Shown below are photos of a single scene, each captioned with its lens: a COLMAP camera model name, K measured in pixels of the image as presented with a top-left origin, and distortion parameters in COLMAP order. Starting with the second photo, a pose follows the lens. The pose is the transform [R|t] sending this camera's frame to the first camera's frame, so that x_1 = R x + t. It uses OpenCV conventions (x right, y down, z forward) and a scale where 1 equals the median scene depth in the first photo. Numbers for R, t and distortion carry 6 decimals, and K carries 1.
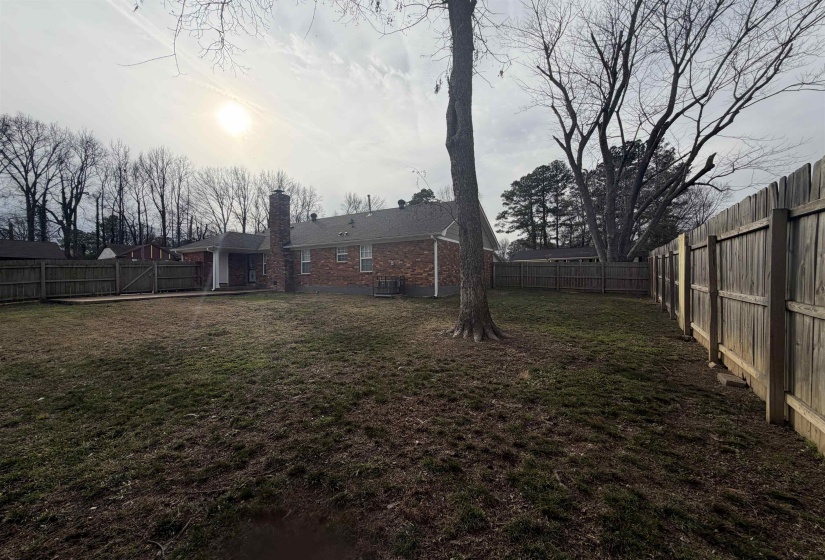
lens RADIAL K [[336.1, 0, 412.5], [0, 336.1, 280.0], [0, 0, 1]] dist [0.001074, 0.000110]
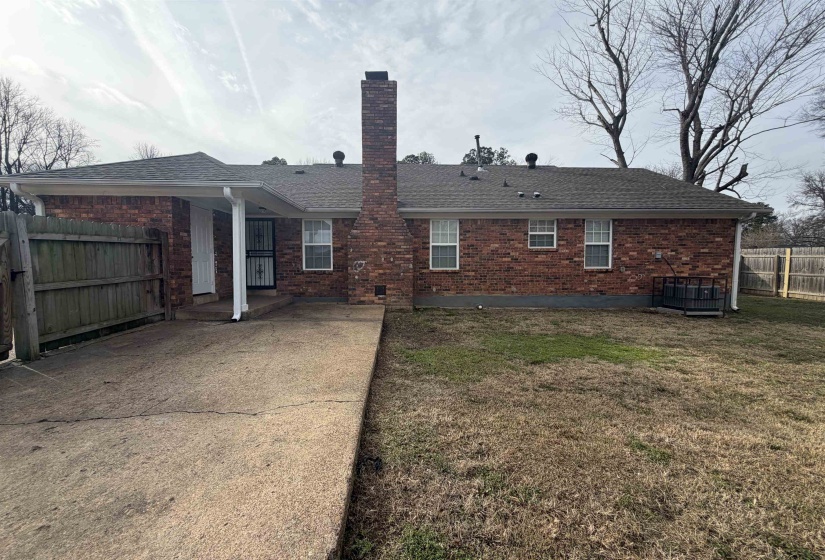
lens RADIAL K [[336.1, 0, 412.5], [0, 336.1, 280.0], [0, 0, 1]] dist [0.001074, 0.000110]
pose [[0.842400, -0.013769, 0.538676, -0.639492], [-0.005823, 0.999382, 0.034651, -0.020628], [-0.538821, -0.032327, 0.841800, 0.642015]]
